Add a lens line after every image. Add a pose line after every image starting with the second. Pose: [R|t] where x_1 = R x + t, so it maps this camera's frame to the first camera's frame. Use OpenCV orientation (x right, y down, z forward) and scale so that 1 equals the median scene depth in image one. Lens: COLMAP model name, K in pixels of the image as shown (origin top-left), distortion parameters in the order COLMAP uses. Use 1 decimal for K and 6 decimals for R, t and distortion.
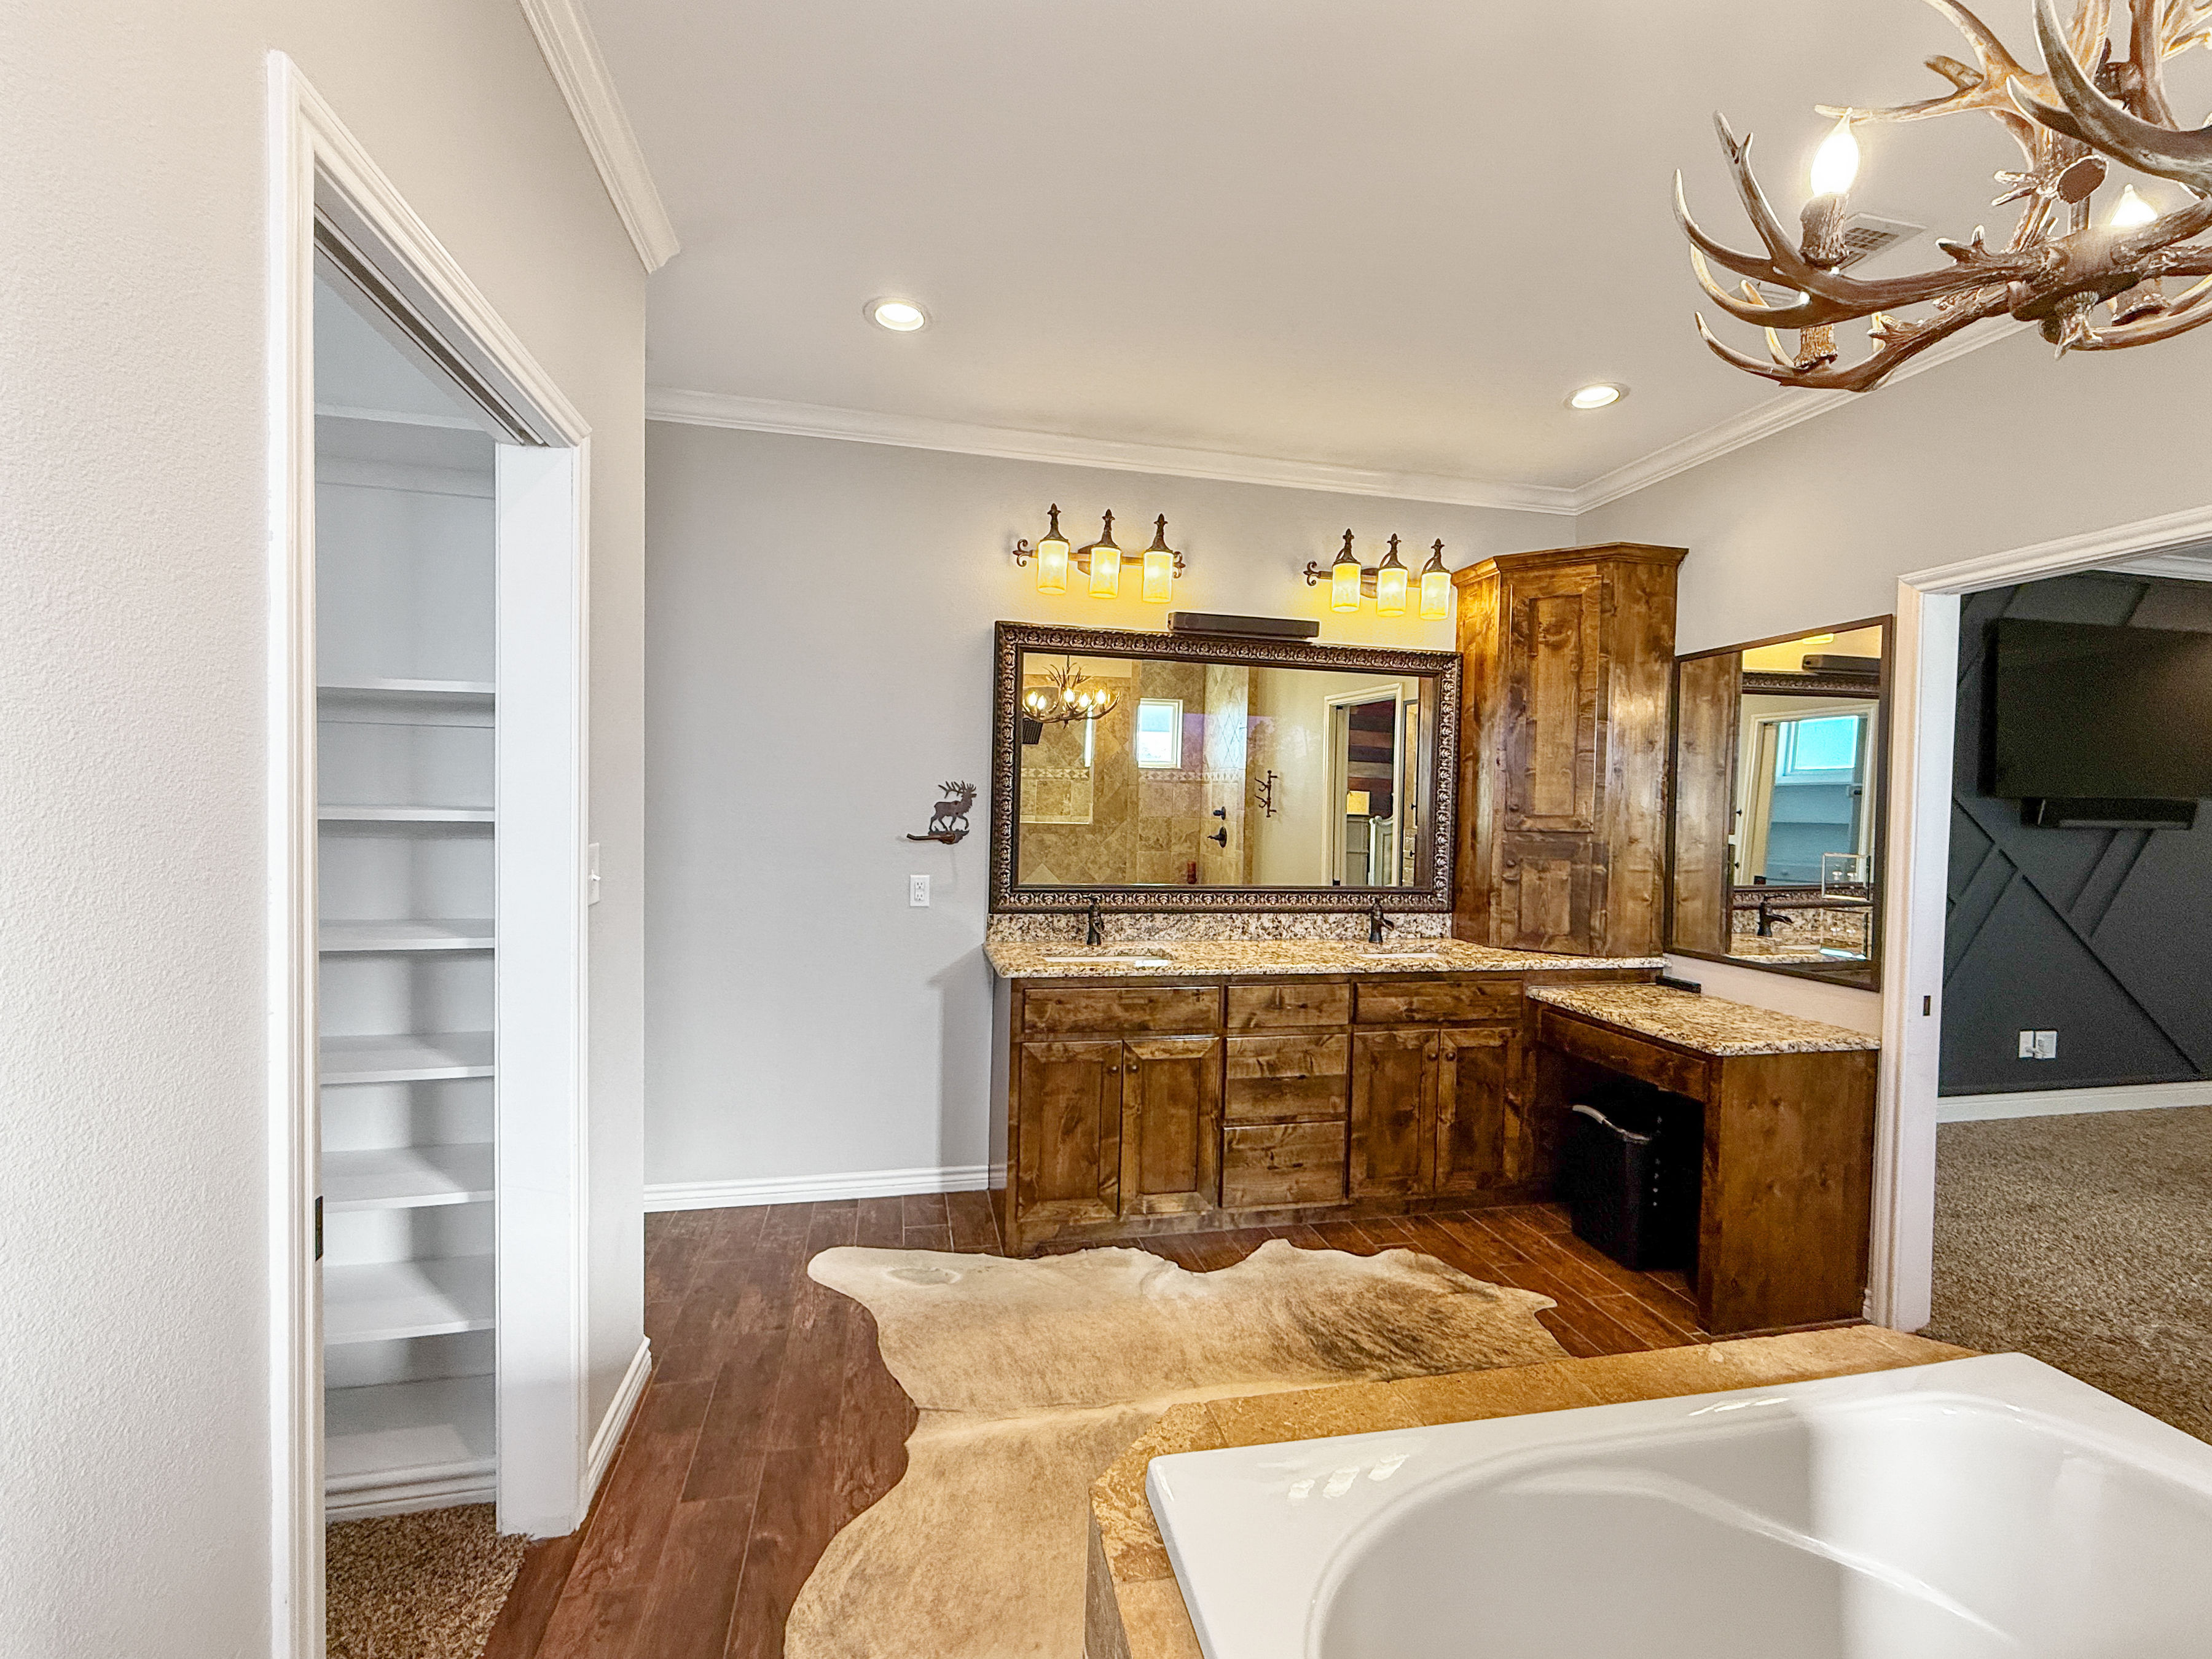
lens RADIAL K [[870.1, 0, 1106.0], [0, 870.1, 829.5], [0, 0, 1]] dist [0.000666, -0.000062]
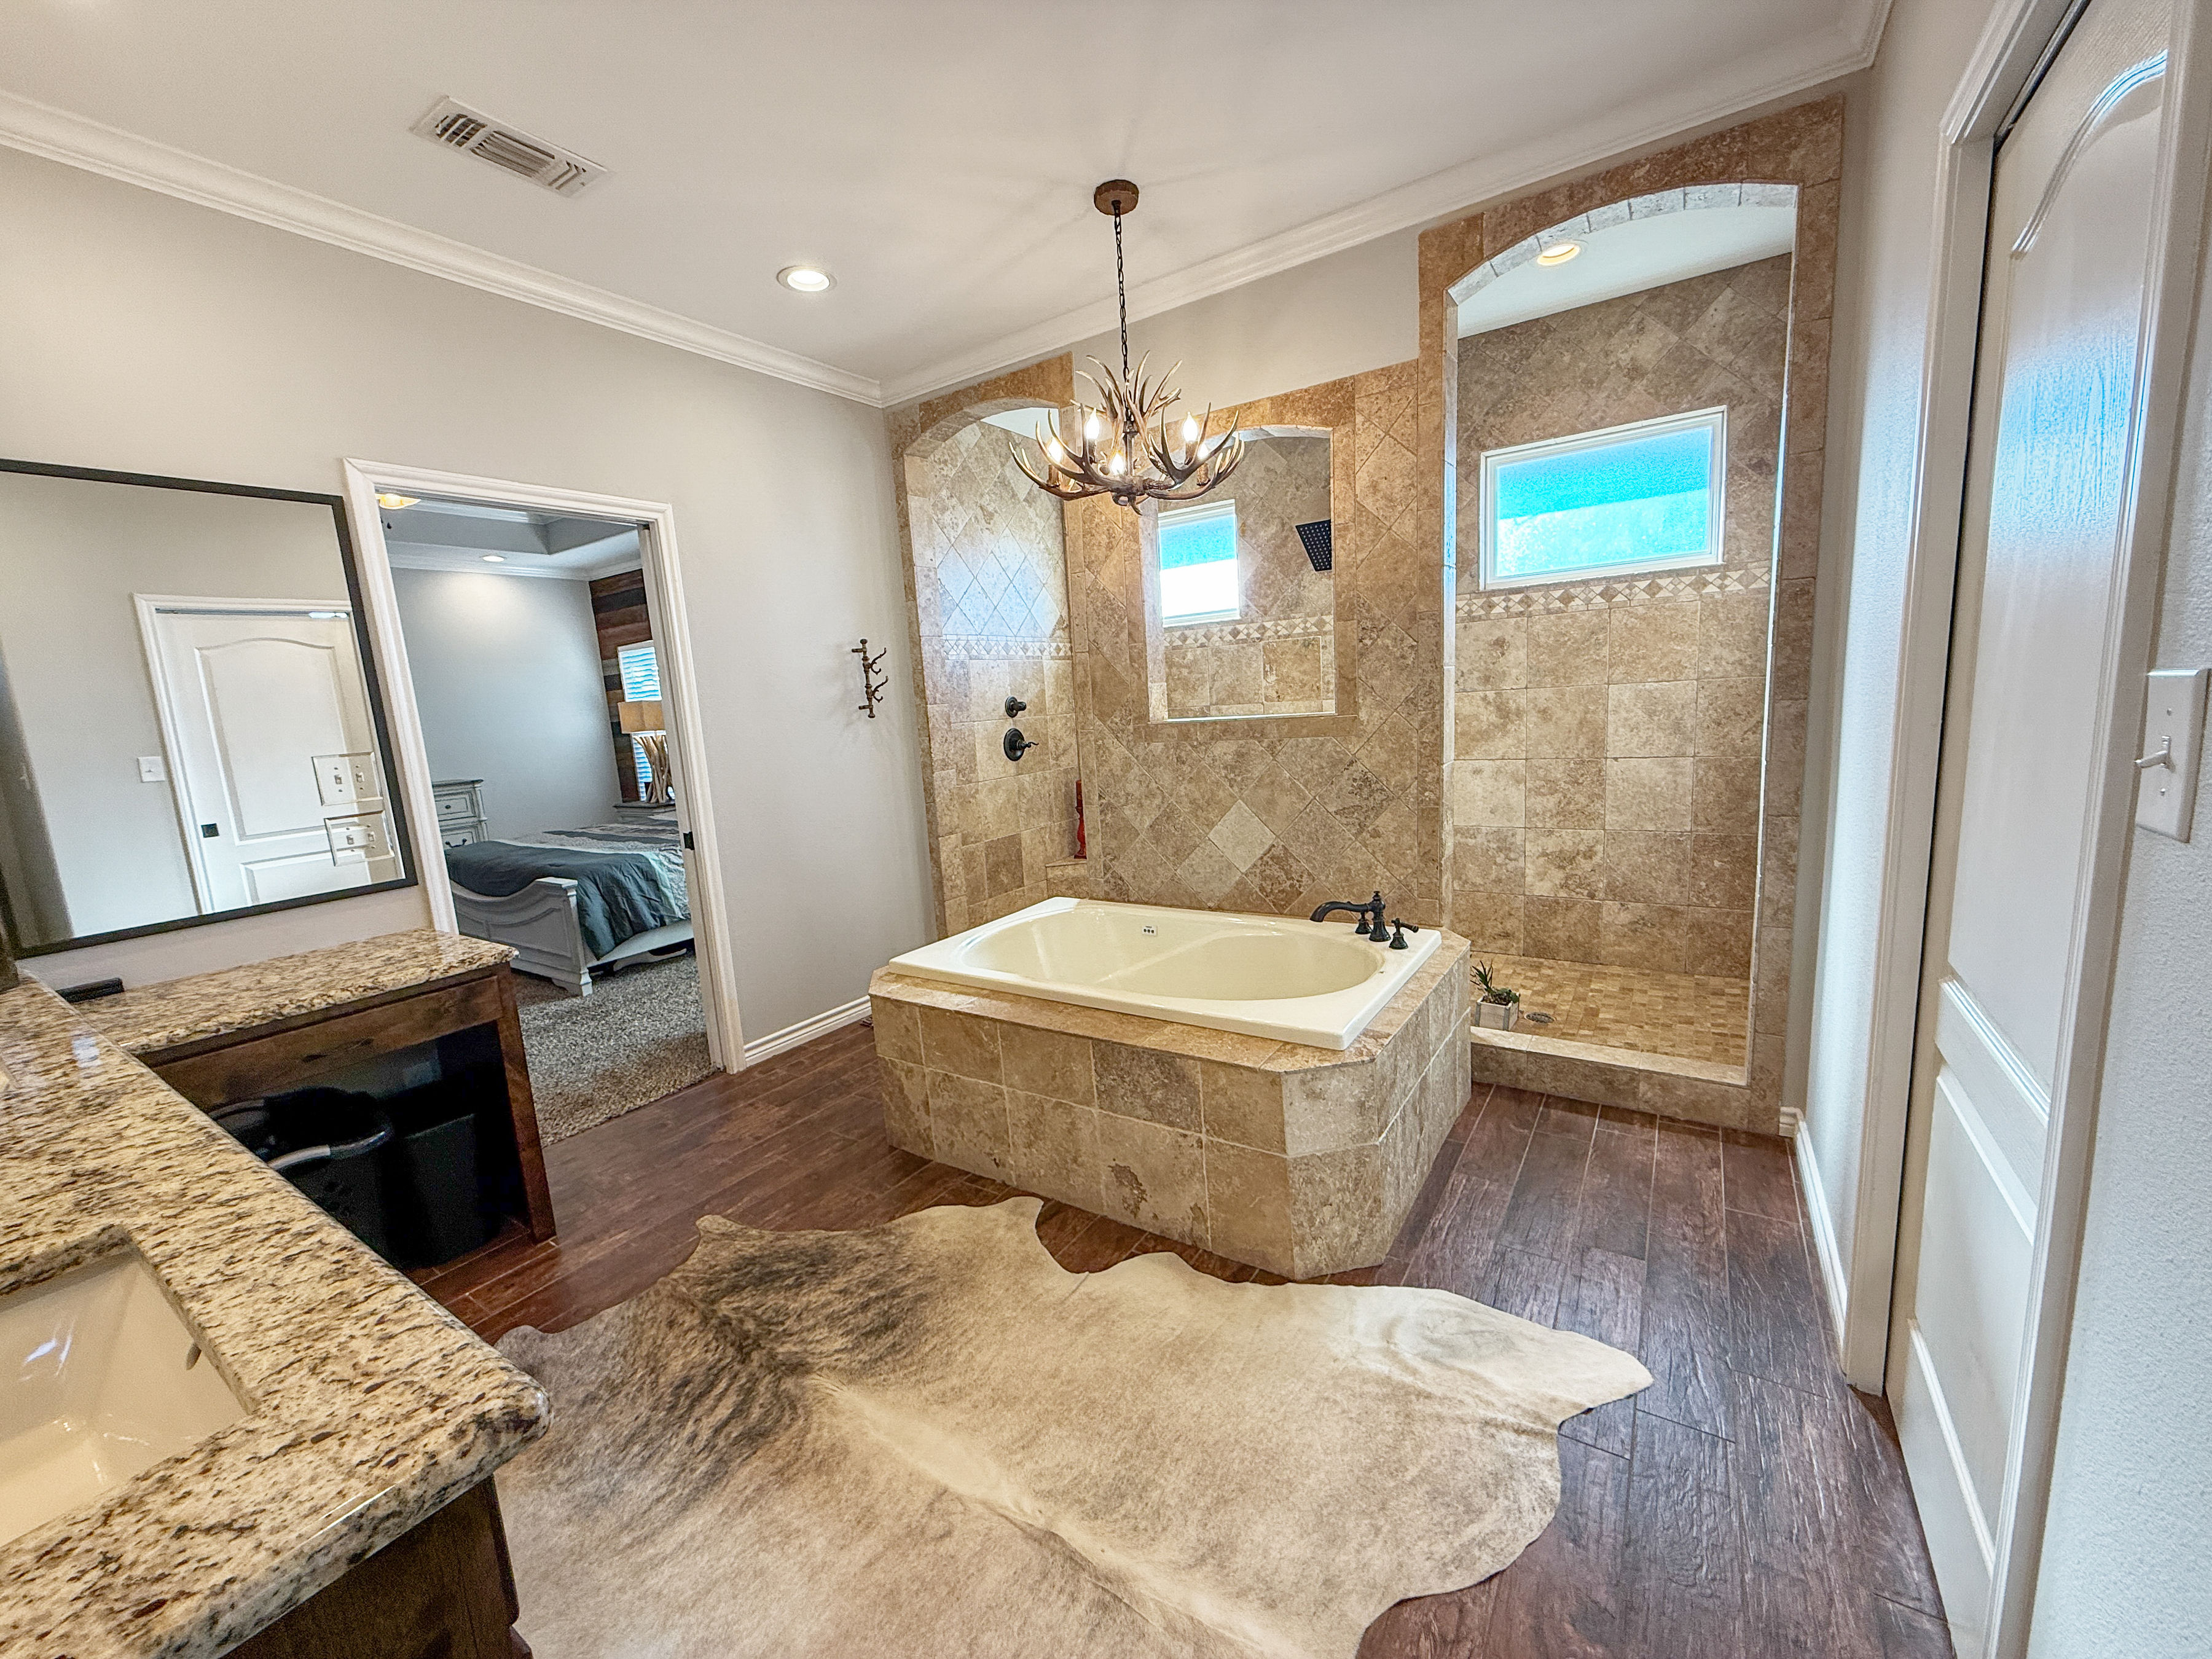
lens RADIAL K [[870.1, 0, 1106.0], [0, 870.1, 829.5], [0, 0, 1]] dist [0.000666, -0.000062]
pose [[-0.679050, -0.084855, 0.729172, -0.418606], [0.072965, 0.980576, 0.182061, -0.001737], [-0.730457, 0.176832, -0.659668, 1.173327]]
